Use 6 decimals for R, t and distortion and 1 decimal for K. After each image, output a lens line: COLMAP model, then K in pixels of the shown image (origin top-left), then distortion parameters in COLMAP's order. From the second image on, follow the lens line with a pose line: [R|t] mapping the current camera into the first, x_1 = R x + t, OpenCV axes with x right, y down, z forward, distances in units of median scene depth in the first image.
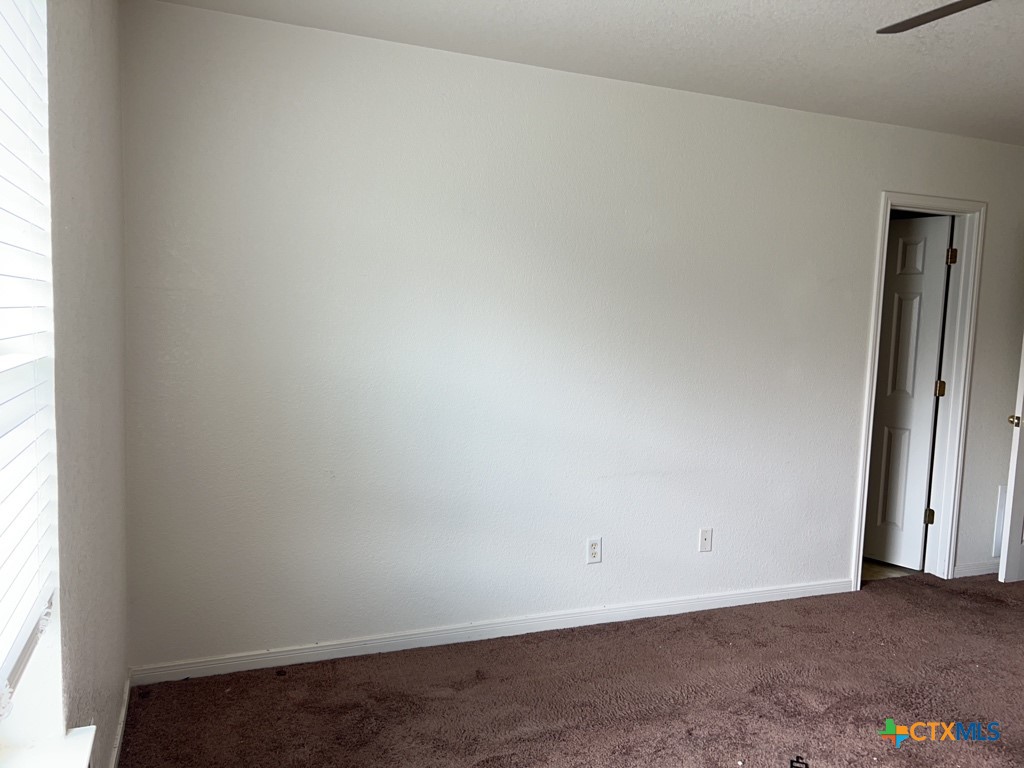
lens RADIAL K [[779.0, 0, 510.9], [0, 779.0, 385.1], [0, 0, 1]] dist [0.020832, -0.030334]
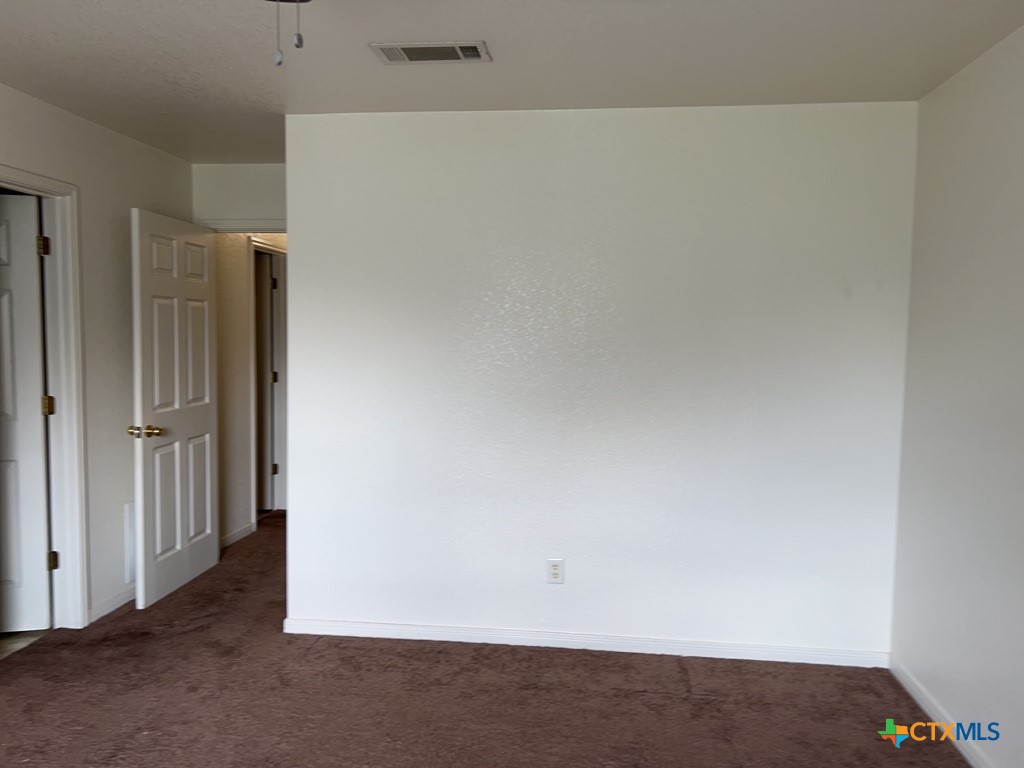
lens RADIAL K [[779.0, 0, 513.1], [0, 779.0, 381.8], [0, 0, 1]] dist [0.020832, -0.030334]
pose [[0.473751, -0.087109, 0.876340, 0.060501], [0.088480, 0.994769, 0.051049, -0.019388], [-0.876203, 0.053354, 0.478981, 0.174614]]
